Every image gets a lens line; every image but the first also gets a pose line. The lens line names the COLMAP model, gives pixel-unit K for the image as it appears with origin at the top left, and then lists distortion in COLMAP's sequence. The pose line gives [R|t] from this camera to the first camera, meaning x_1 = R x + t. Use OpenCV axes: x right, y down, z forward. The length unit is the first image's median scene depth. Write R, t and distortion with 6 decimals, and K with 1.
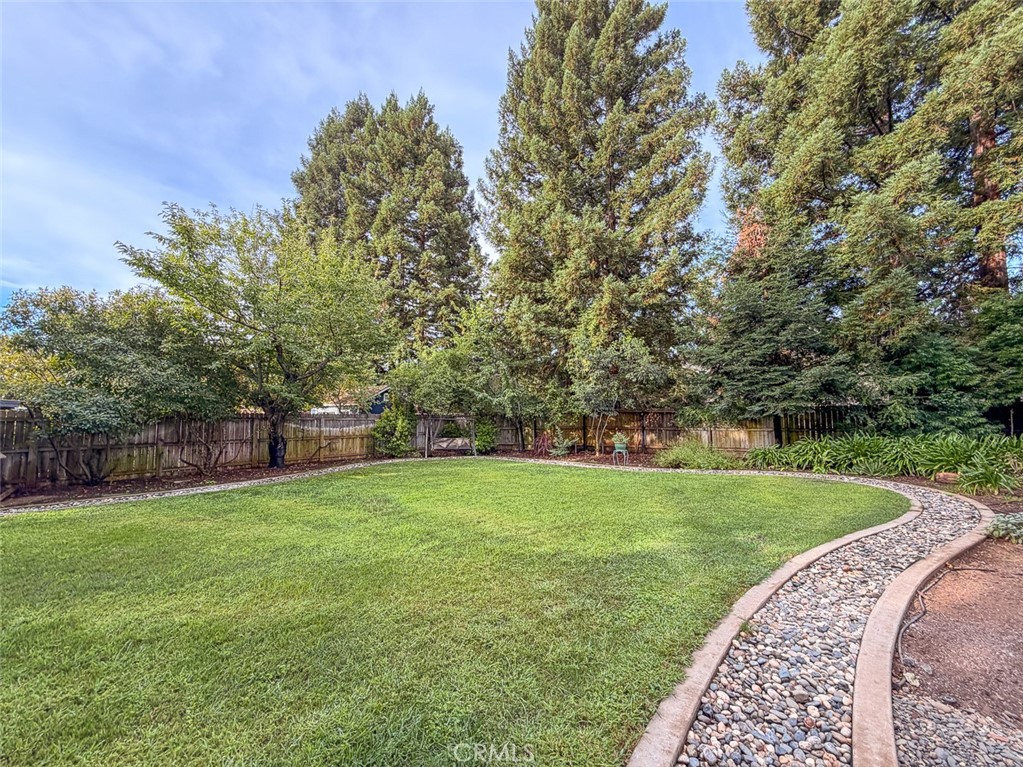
lens RADIAL K [[420.7, 0, 511.5], [0, 420.7, 383.5], [0, 0, 1]] dist [-0.001341, 0.000270]
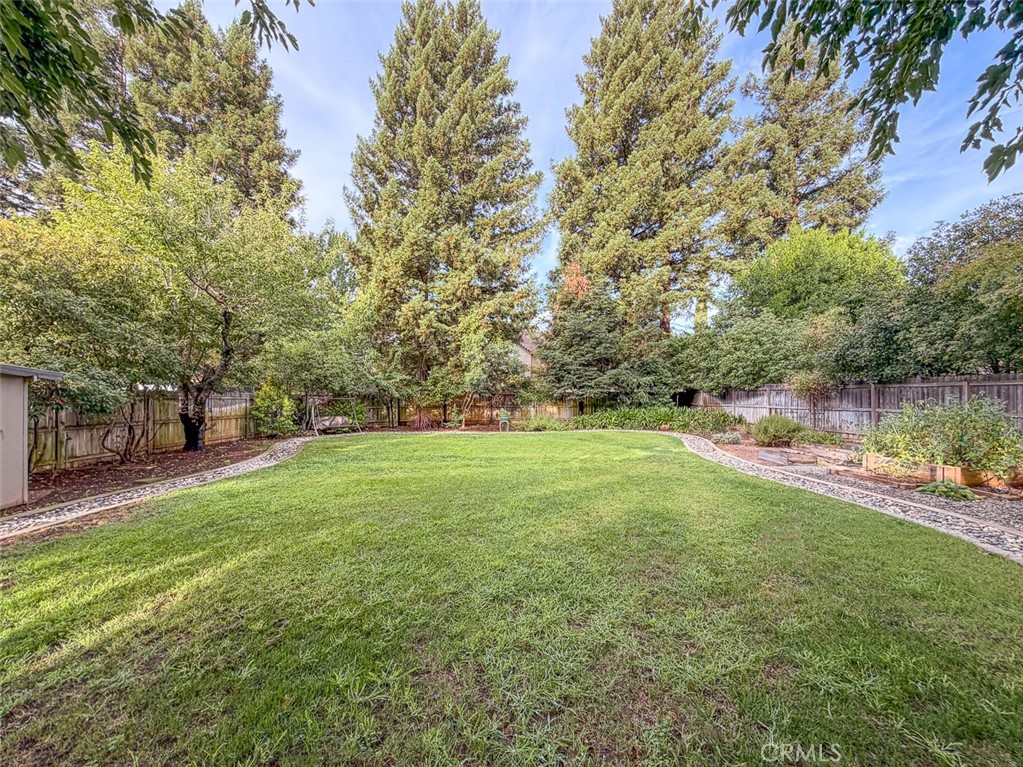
lens RADIAL K [[418.6, 0, 512.3], [0, 418.6, 391.8], [0, 0, 1]] dist [-0.000251, -0.000167]
pose [[0.791732, 0.014930, 0.610686, -0.657689], [-0.053723, 0.997529, 0.045263, -0.004064], [-0.608502, -0.068644, 0.790578, -0.131045]]
